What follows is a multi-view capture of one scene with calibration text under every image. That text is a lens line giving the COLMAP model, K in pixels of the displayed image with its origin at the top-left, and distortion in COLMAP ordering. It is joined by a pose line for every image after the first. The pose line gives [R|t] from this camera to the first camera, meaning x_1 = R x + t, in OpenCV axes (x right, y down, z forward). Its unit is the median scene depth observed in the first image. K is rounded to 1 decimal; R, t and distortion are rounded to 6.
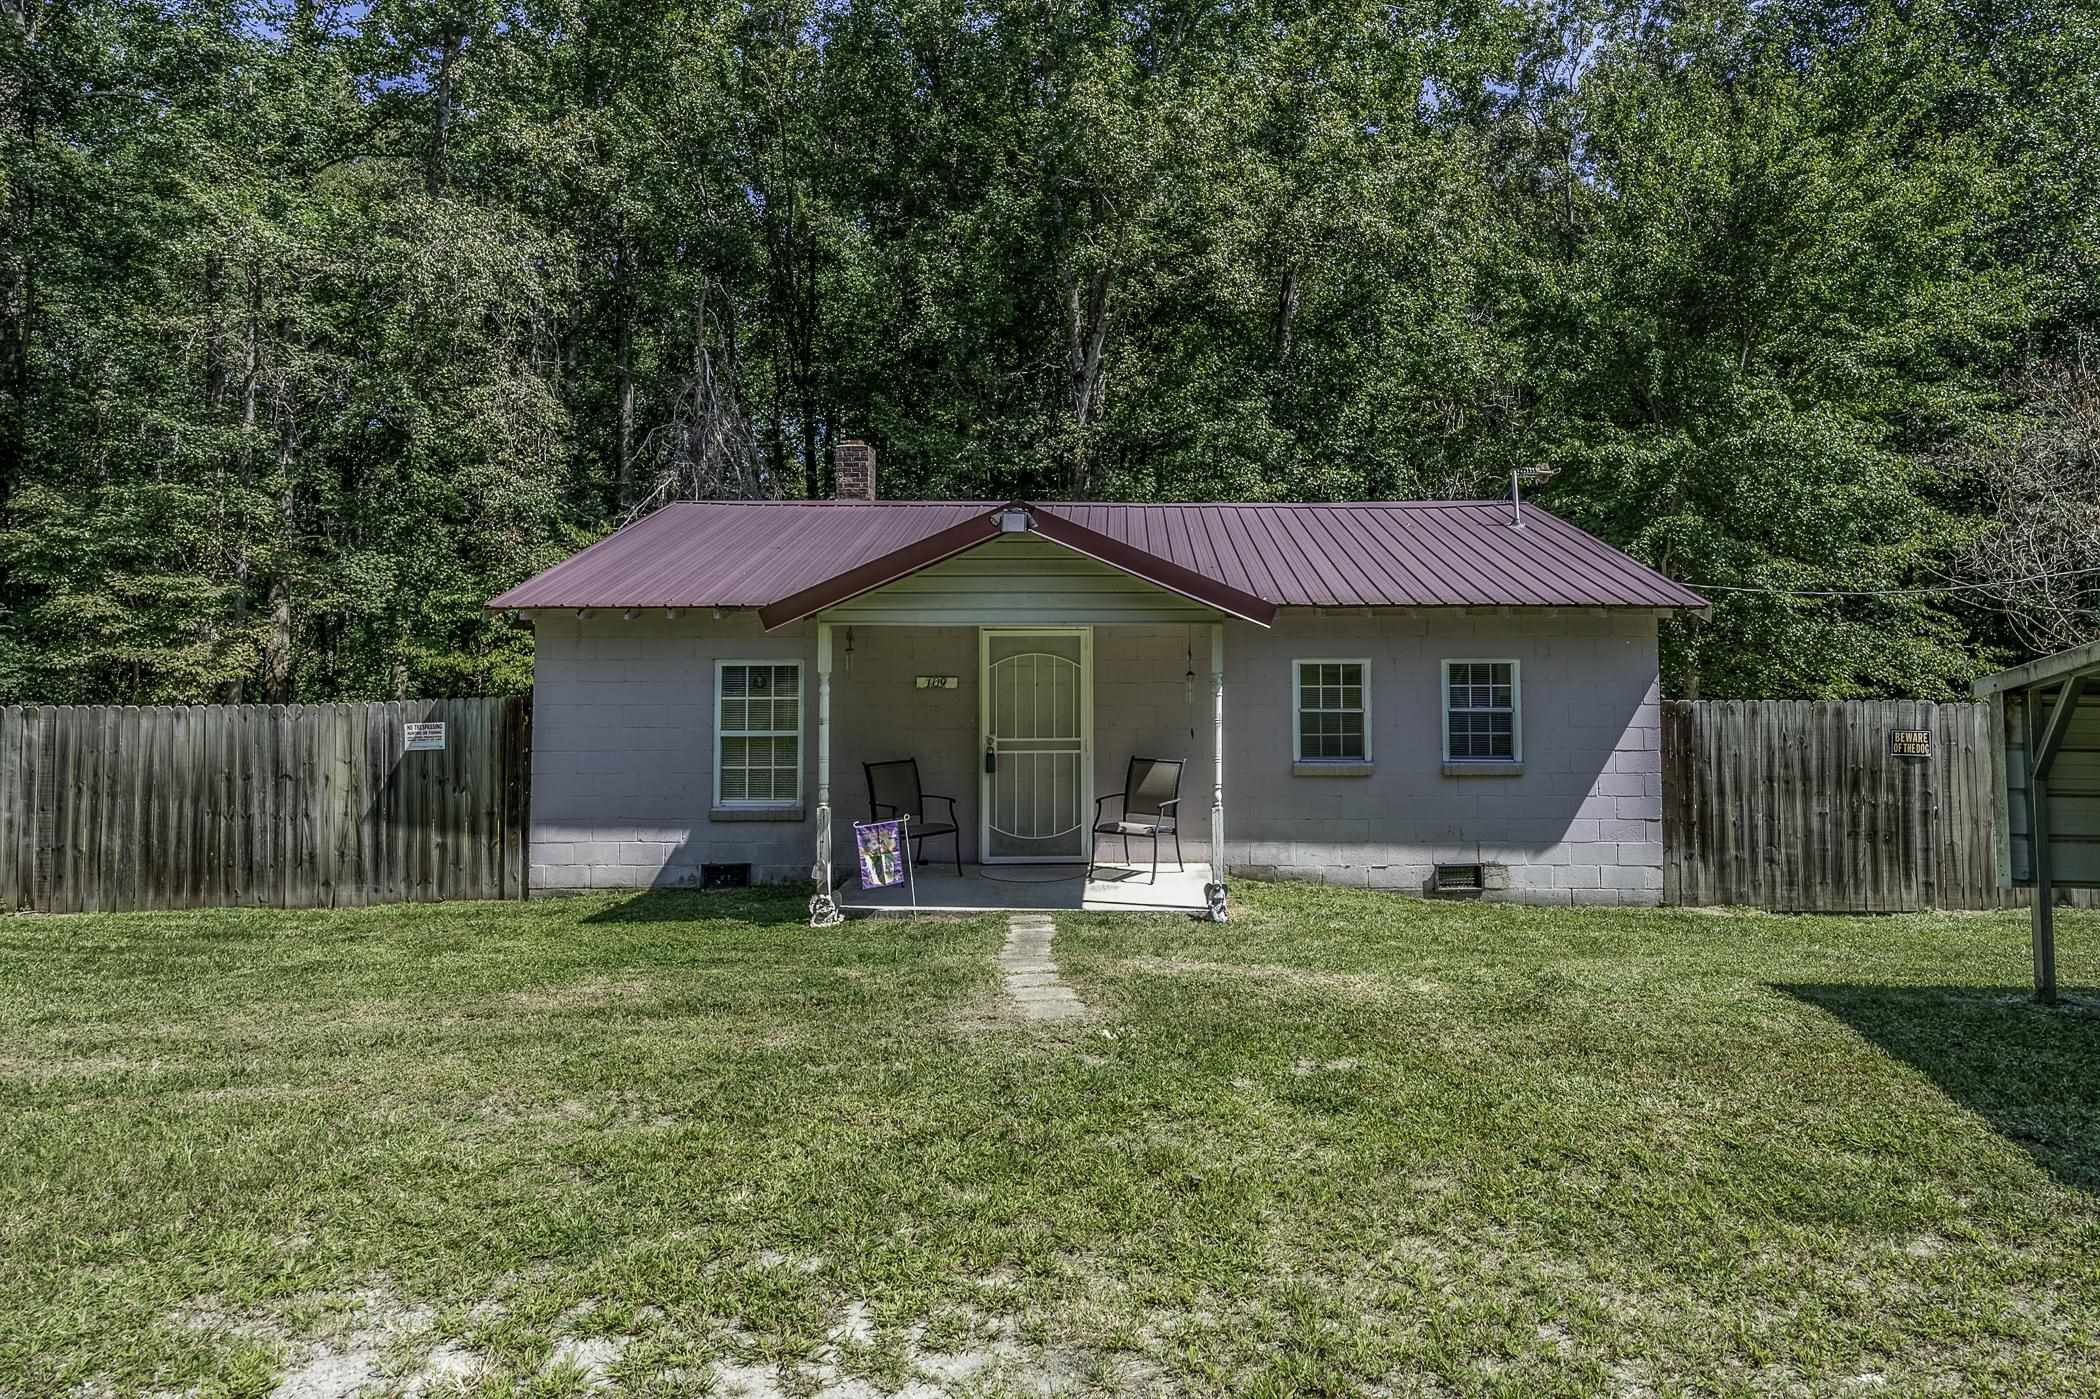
lens RADIAL K [[1261.6, 0, 1117.6], [0, 1261.6, 560.7], [0, 0, 1]] dist [-0.003109, 0.002944]
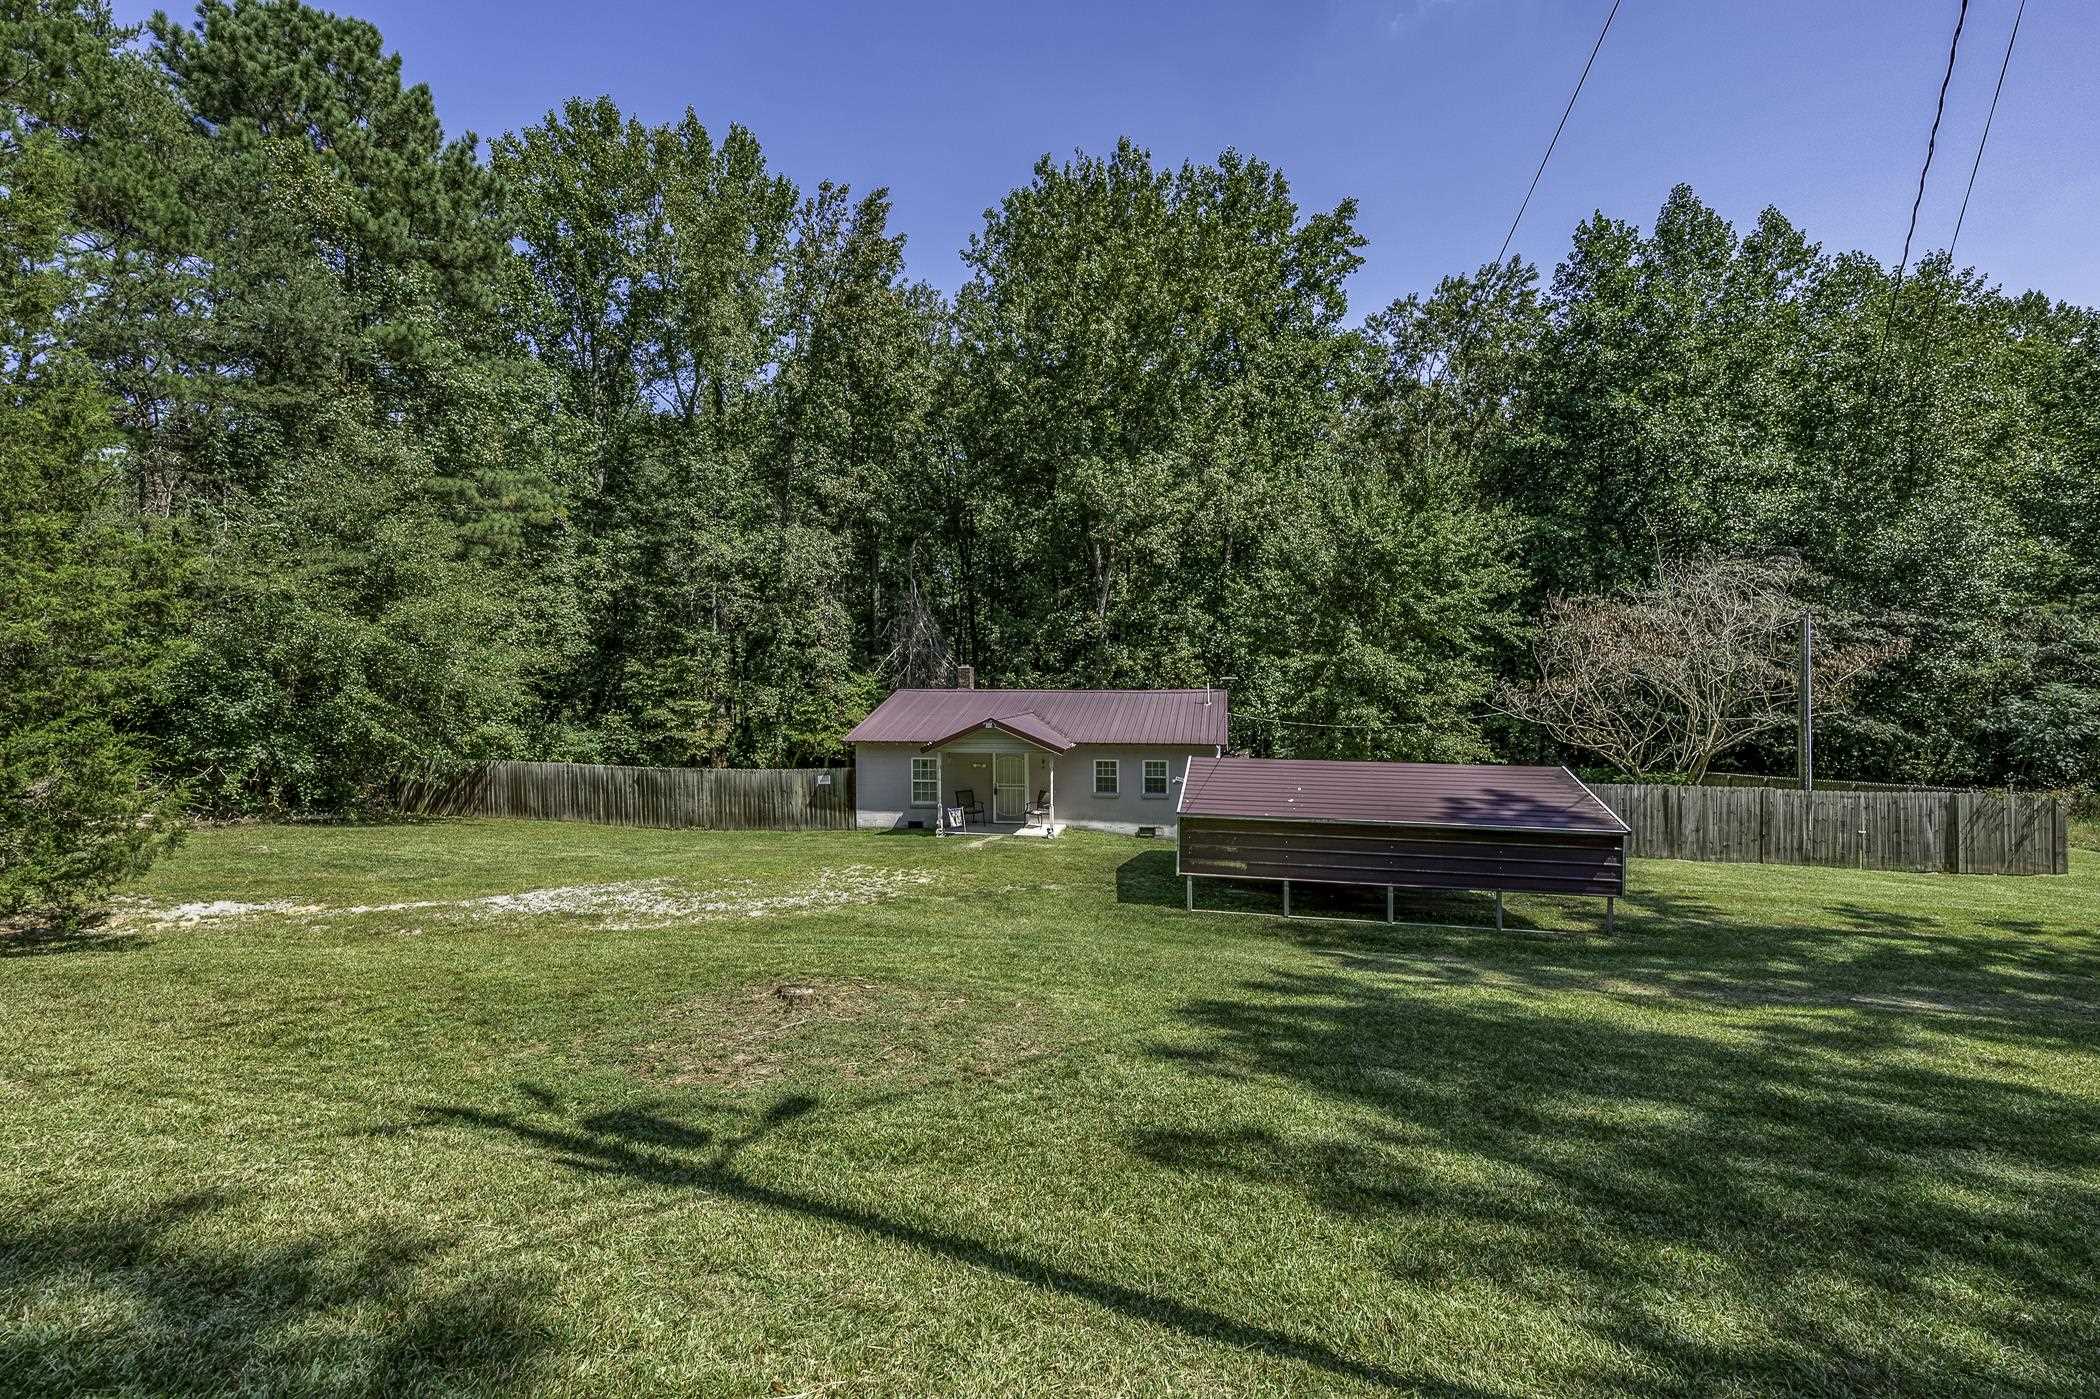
lens RADIAL K [[896.2, 0, 1086.5], [0, 896.2, 703.6], [0, 0, 1]] dist [-0.000308, -0.000110]
pose [[0.990283, 0.004942, -0.138981, 0.421647], [0.005206, 0.997350, 0.072560, -0.213420], [0.138972, -0.072578, 0.987633, -1.129426]]
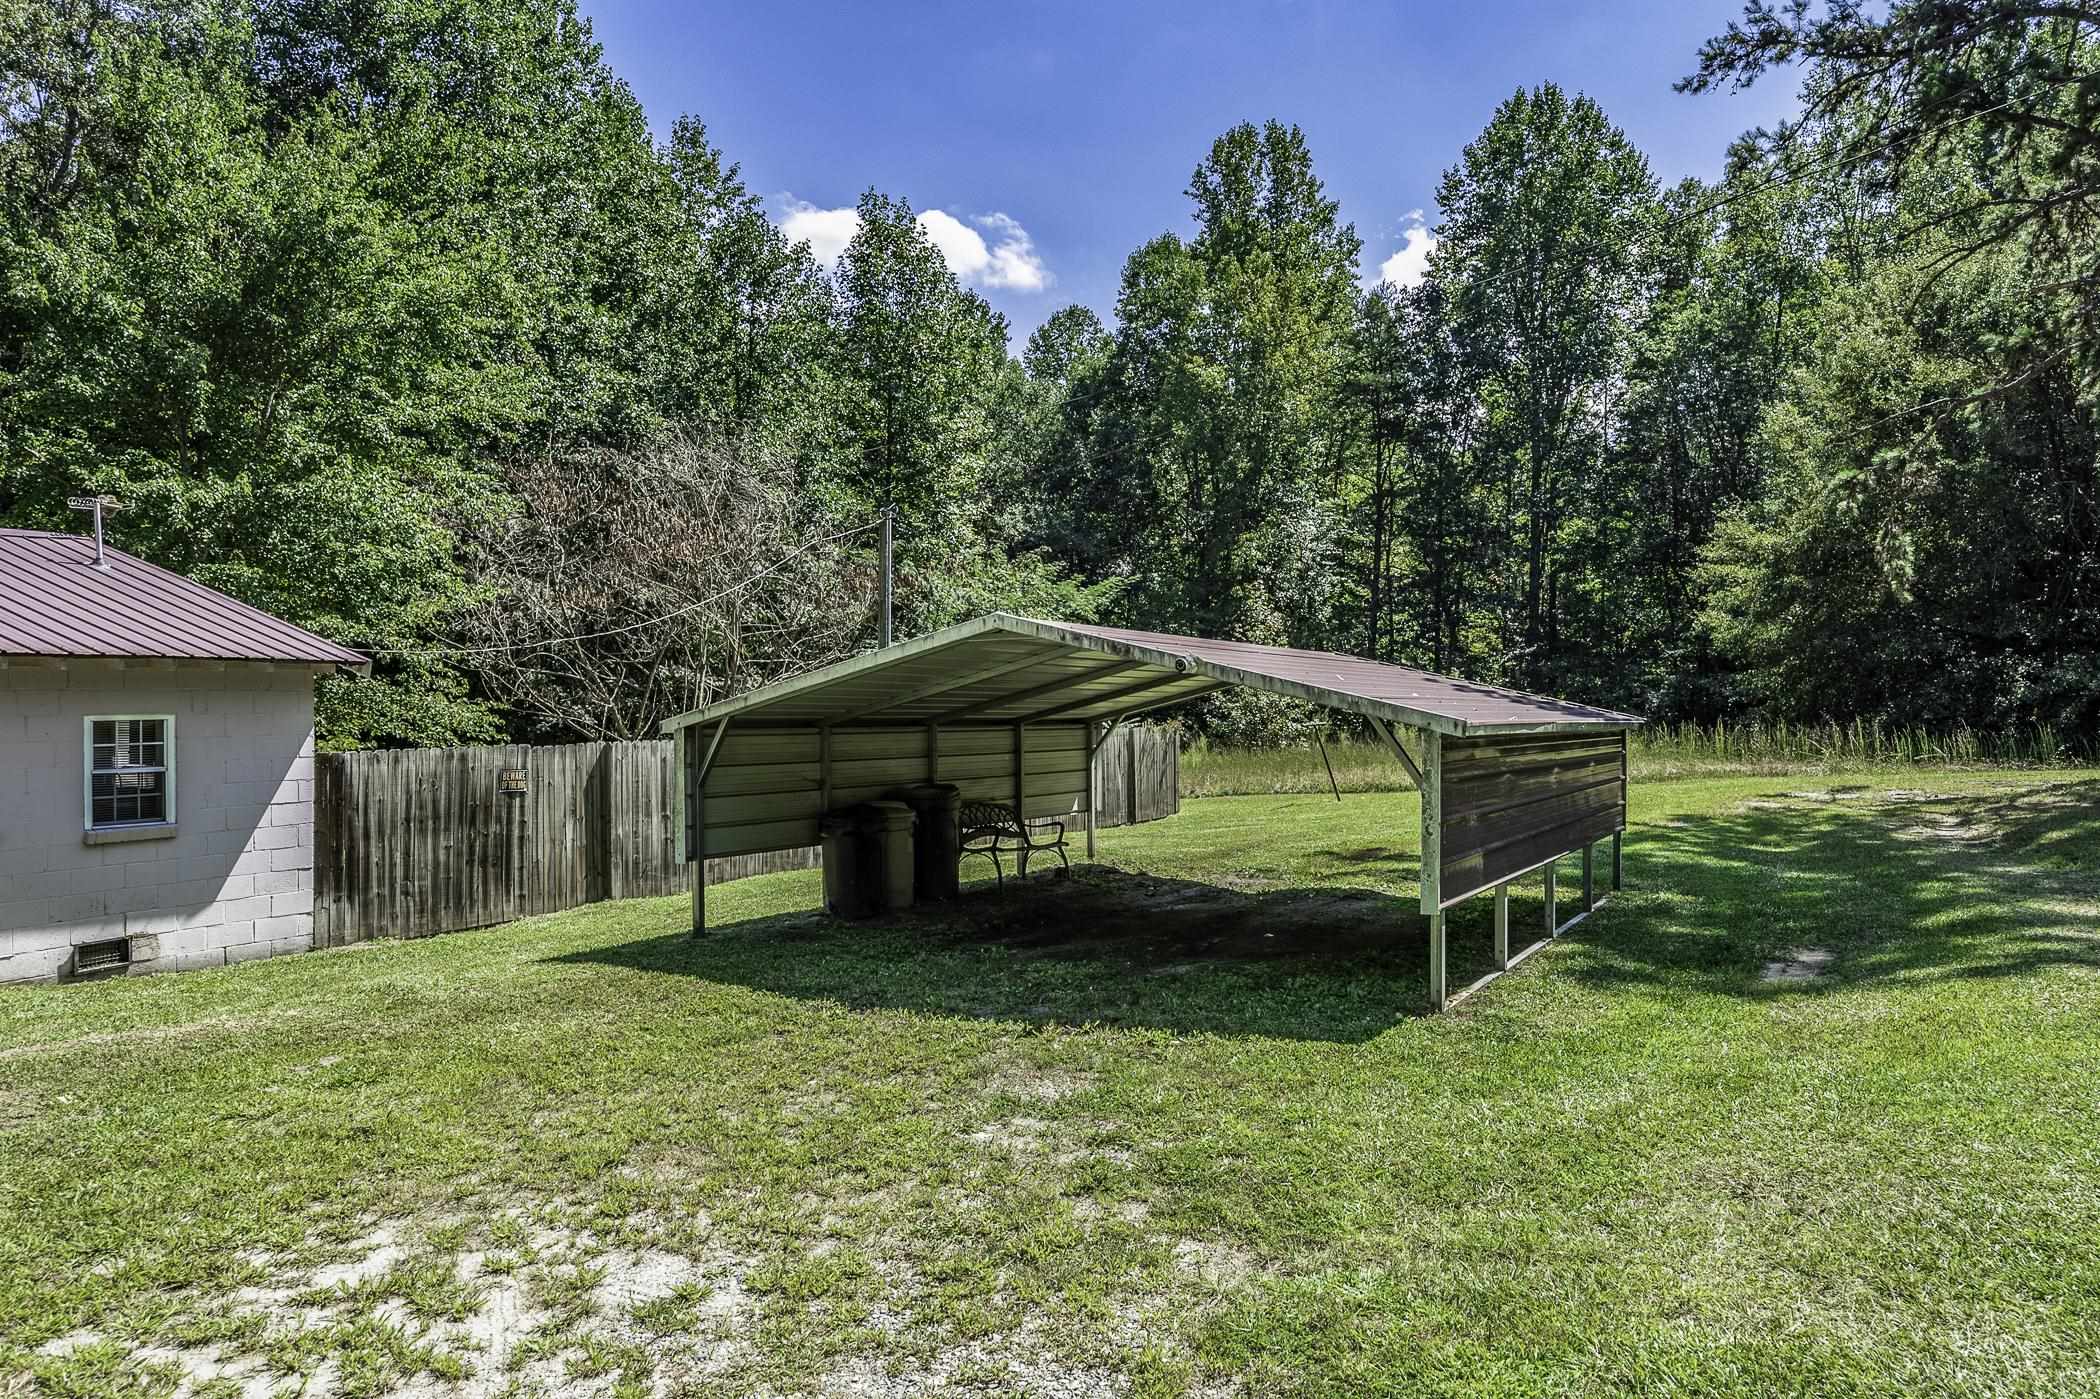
lens RADIAL K [[1383.2, 0, 1050.0], [0, 1383.2, 699.5], [0, 0, 1]] dist [-0.001713, -0.000784]
pose [[0.486002, -0.004679, 0.873945, -0.266552], [-0.051045, 0.998127, 0.033730, -0.001741], [-0.872466, -0.061003, 0.484853, -0.070571]]
